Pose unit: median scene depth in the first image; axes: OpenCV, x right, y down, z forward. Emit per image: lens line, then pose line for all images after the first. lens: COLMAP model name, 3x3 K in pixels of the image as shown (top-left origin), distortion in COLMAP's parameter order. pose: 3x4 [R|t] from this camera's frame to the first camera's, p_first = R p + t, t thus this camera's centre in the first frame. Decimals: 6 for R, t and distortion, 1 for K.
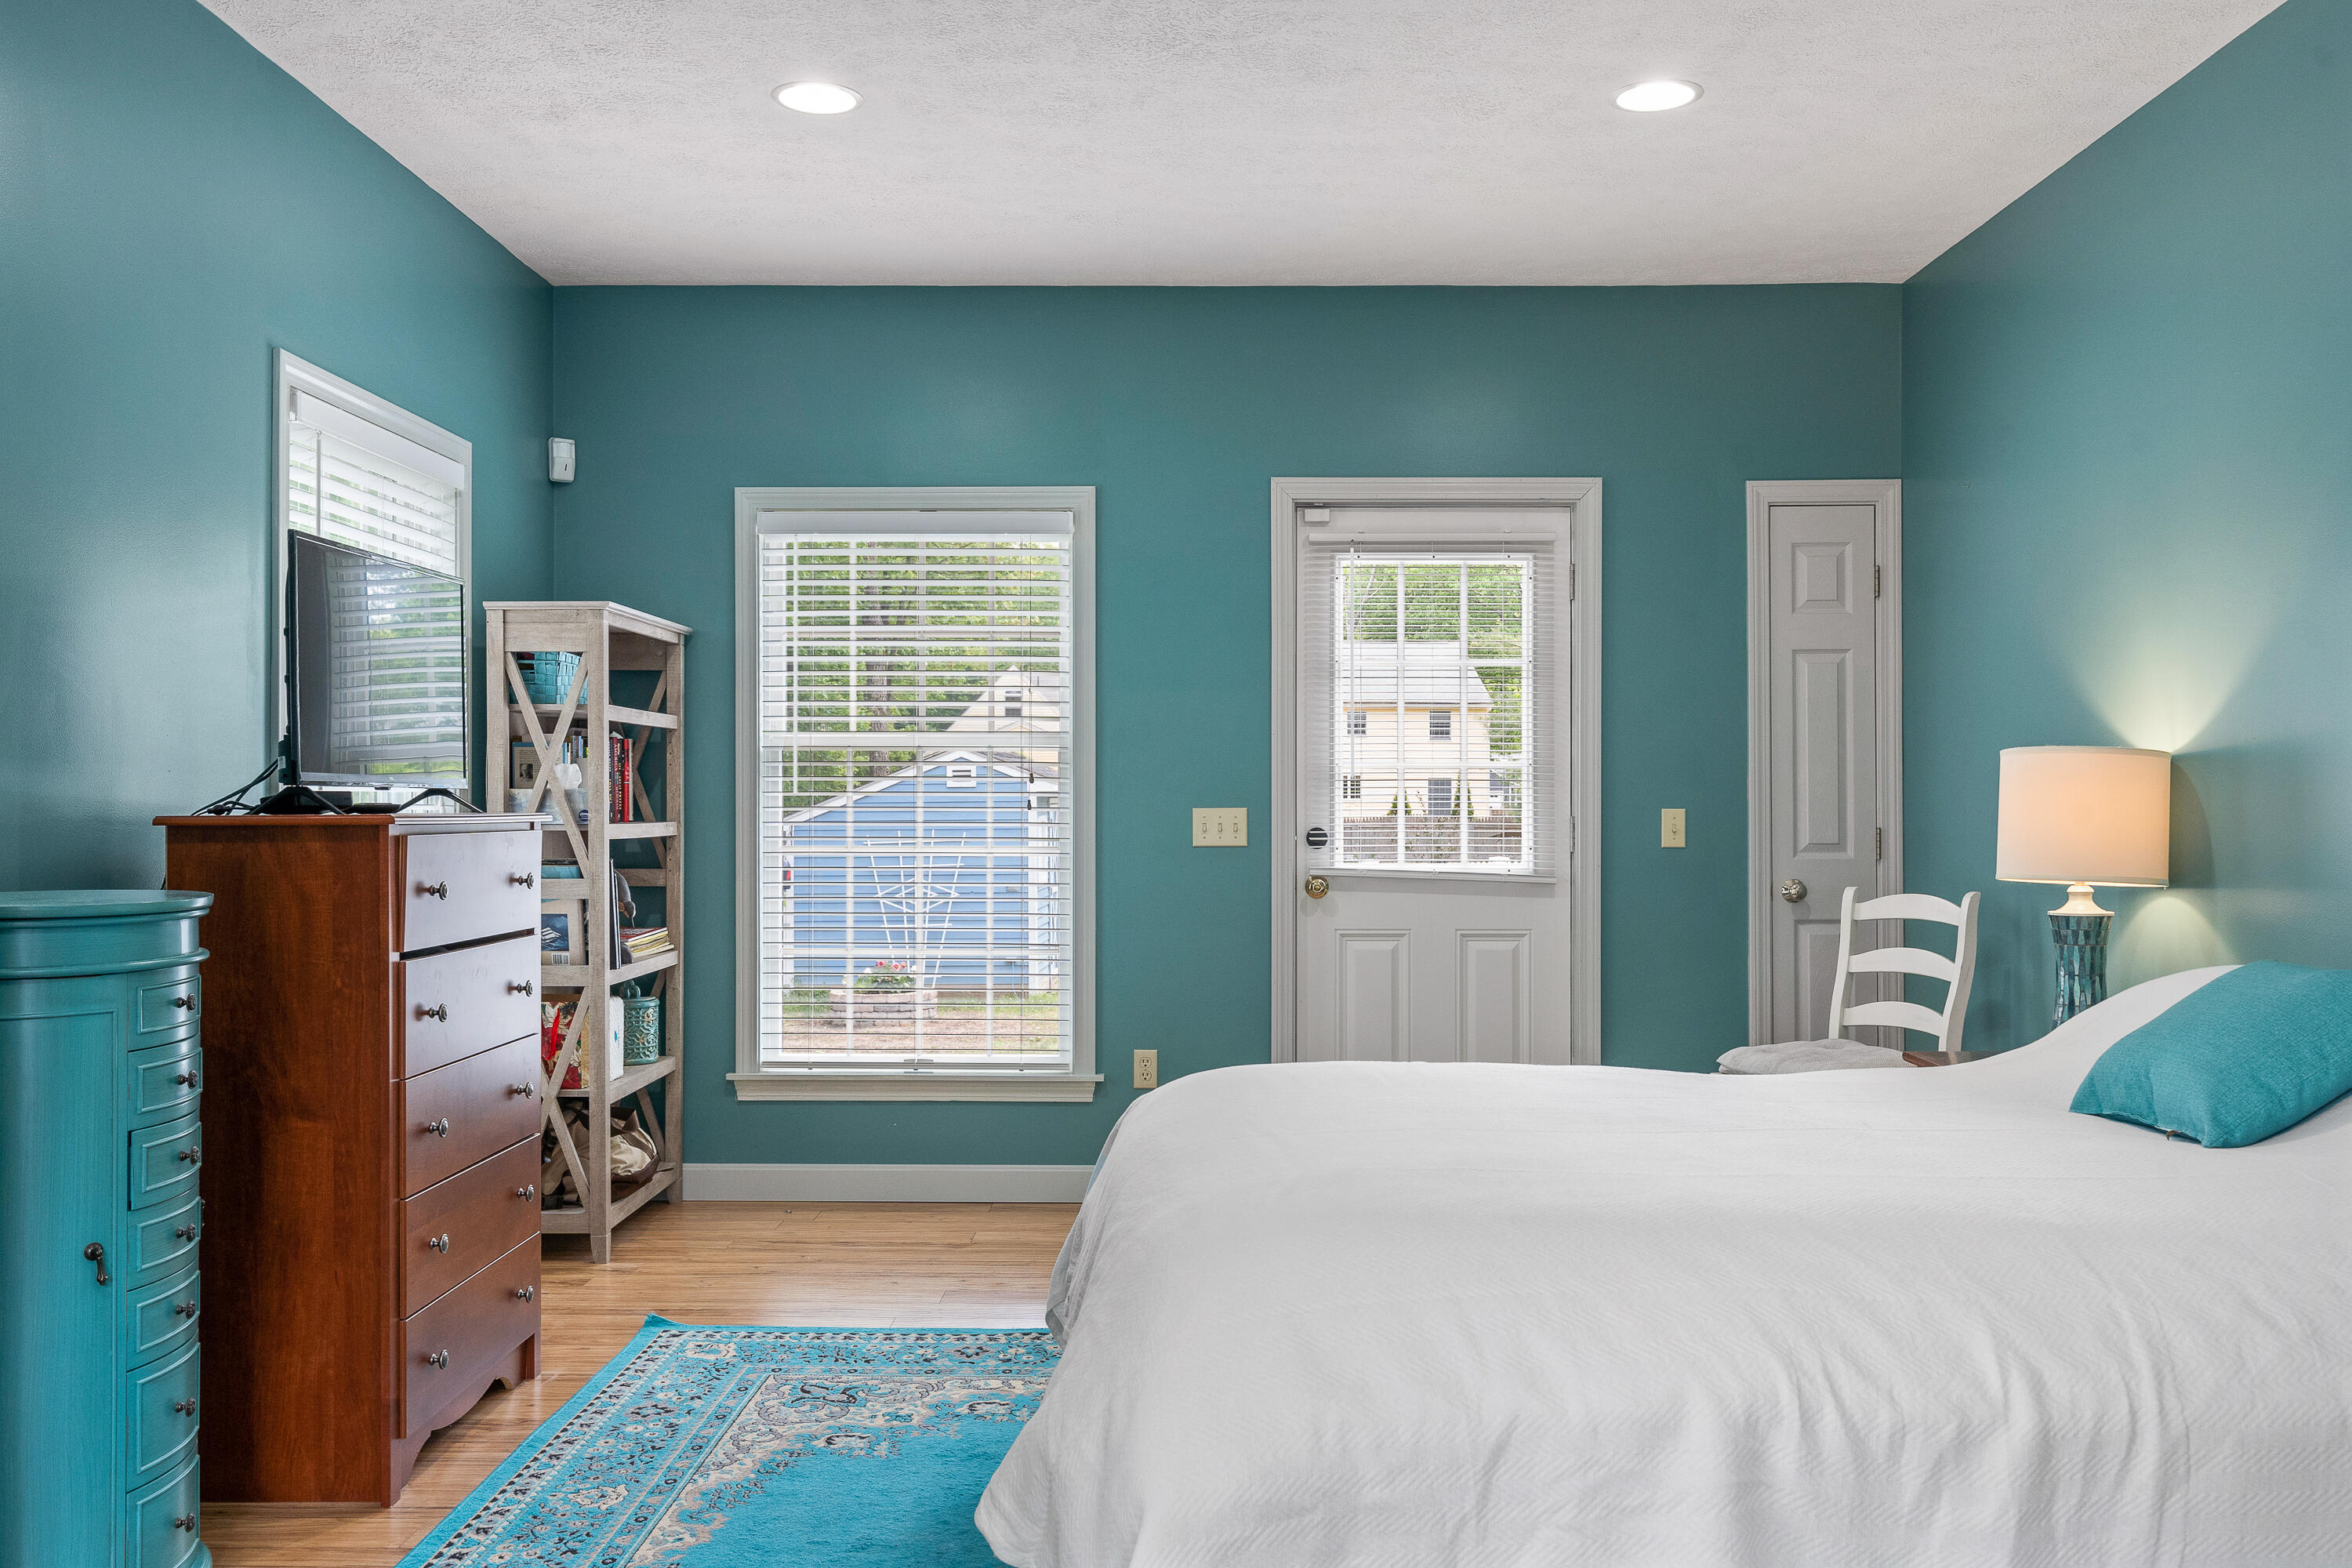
lens RADIAL K [[1967.2, 0, 1173.8], [0, 1967.2, 777.5], [0, 0, 1]] dist [0.006875, 0.003722]
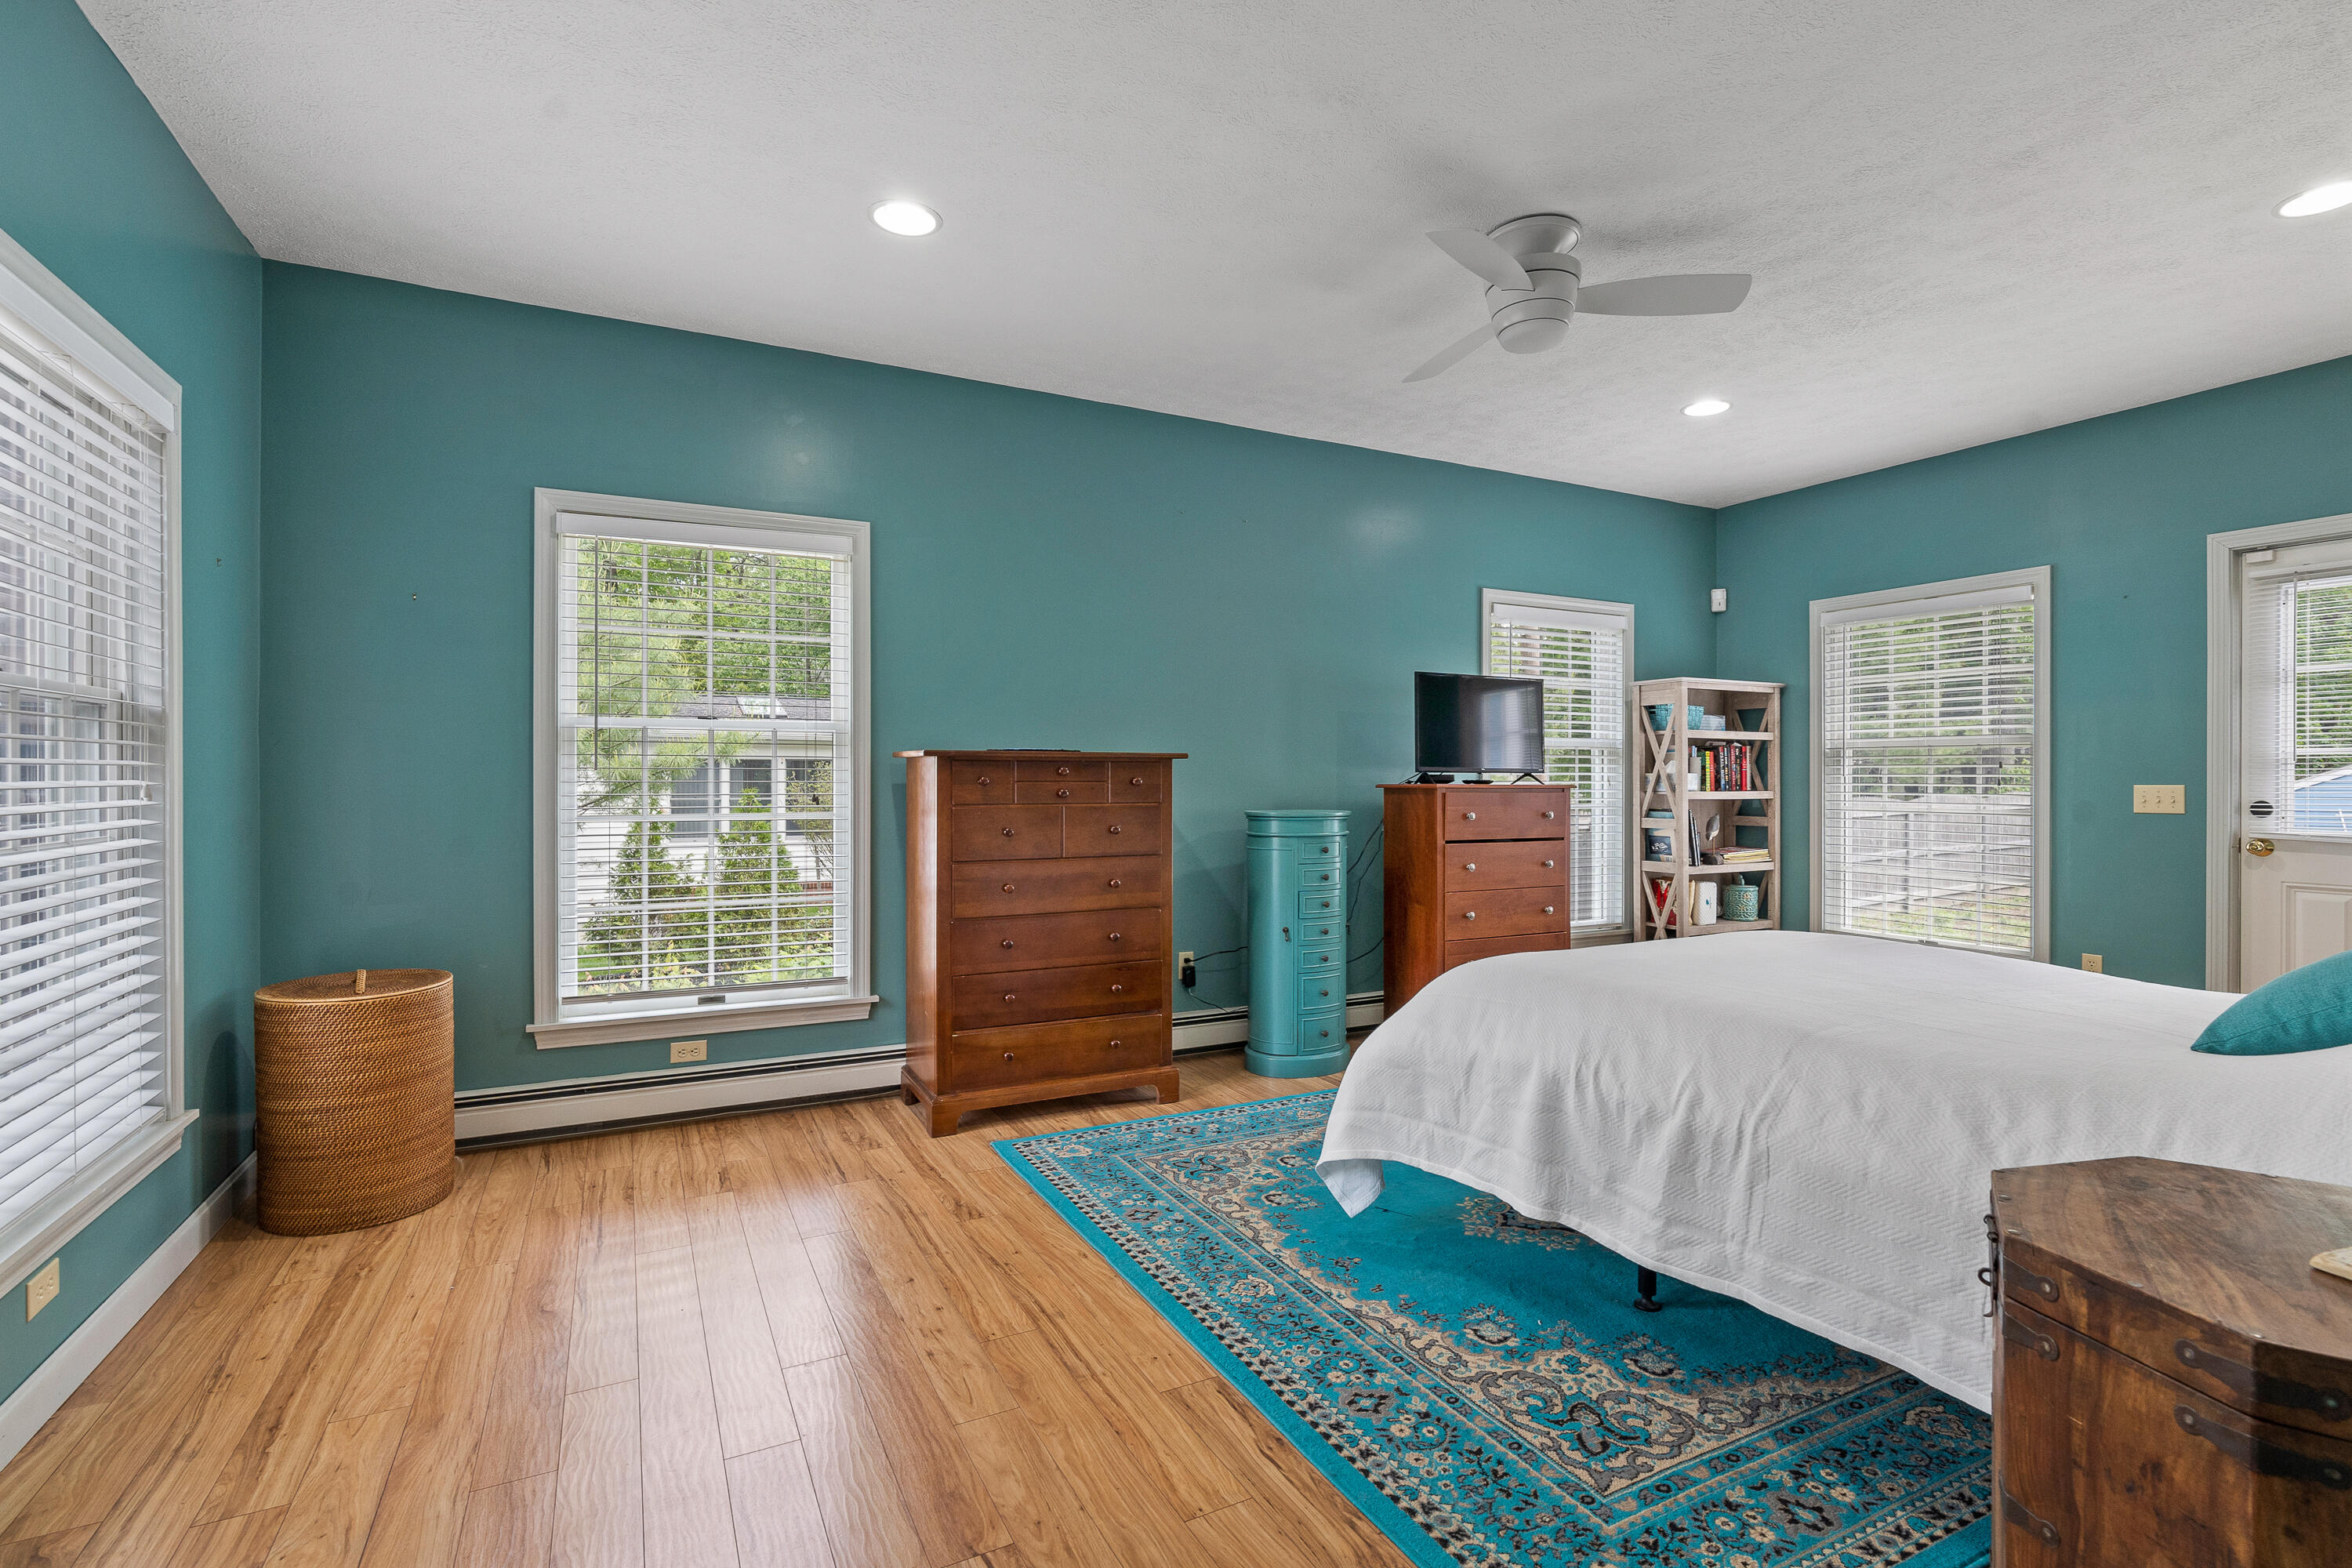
lens RADIAL K [[1088.8, 0, 1176.1], [0, 1088.8, 786.0], [0, 0, 1]] dist [0.005024, 0.000974]
pose [[0.467165, 0.005693, -0.884152, 0.382724], [0.007506, 0.999918, 0.010404, 0.003060], [0.884138, -0.011496, 0.467083, 0.043462]]
